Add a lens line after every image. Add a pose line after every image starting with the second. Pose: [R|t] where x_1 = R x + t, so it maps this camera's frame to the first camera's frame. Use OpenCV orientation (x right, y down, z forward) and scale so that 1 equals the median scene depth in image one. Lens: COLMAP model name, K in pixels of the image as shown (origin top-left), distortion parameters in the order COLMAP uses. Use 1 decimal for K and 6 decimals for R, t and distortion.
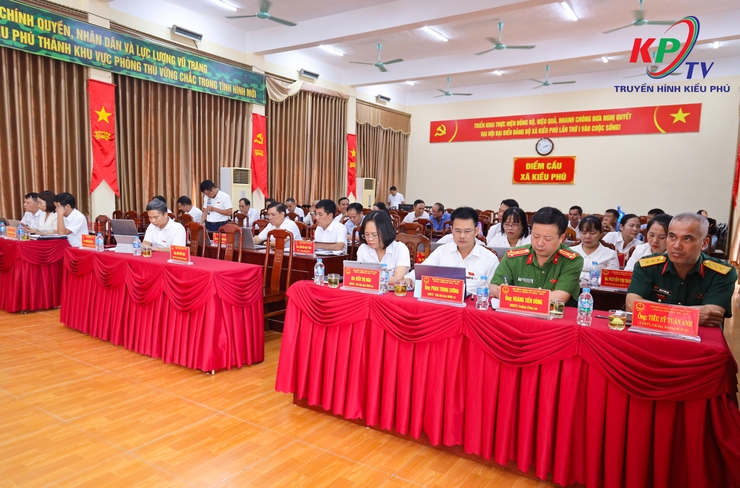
lens RADIAL K [[512.3, 0, 360.3], [0, 512.3, 254.1], [0, 0, 1]] dist [-0.034101, -0.000384]
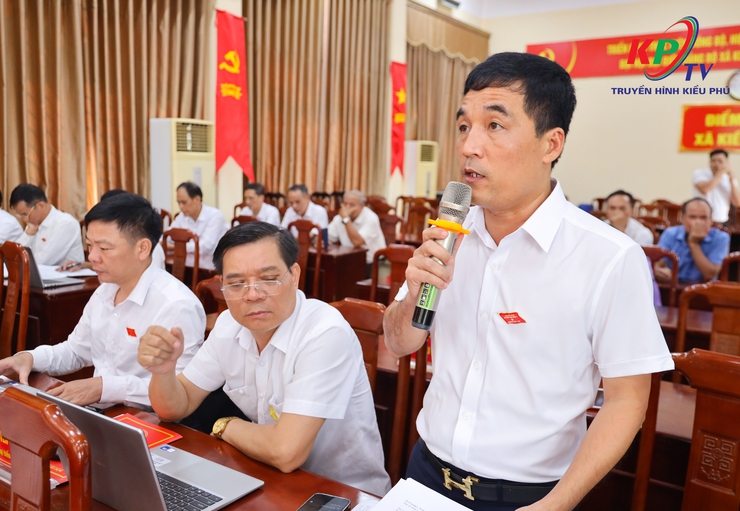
lens RADIAL K [[662.6, 0, 369.0], [0, 662.6, 256.1], [0, 0, 1]] dist [-0.015857, 0.000063]
pose [[0.999998, -0.001293, 0.001340, -0.050519], [0.001265, 0.999789, 0.020495, -0.038744], [-0.001366, -0.020494, 0.999789, 0.277459]]
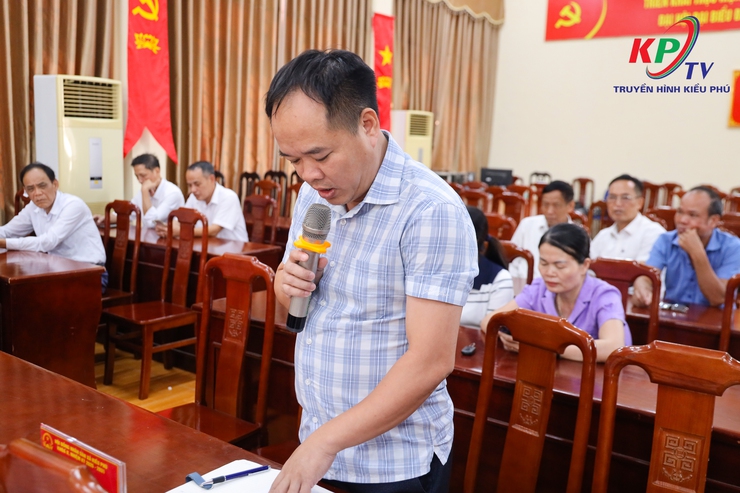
lens RADIAL K [[737.6, 0, 389.5], [0, 737.6, 240.4], [0, 0, 1]] dist [0.008546, 0.000000]
pose [[0.999752, 0.014504, -0.016893, 0.002823], [-0.014191, 0.999728, 0.018533, -0.044722], [0.017157, -0.018289, 0.999686, 0.336841]]
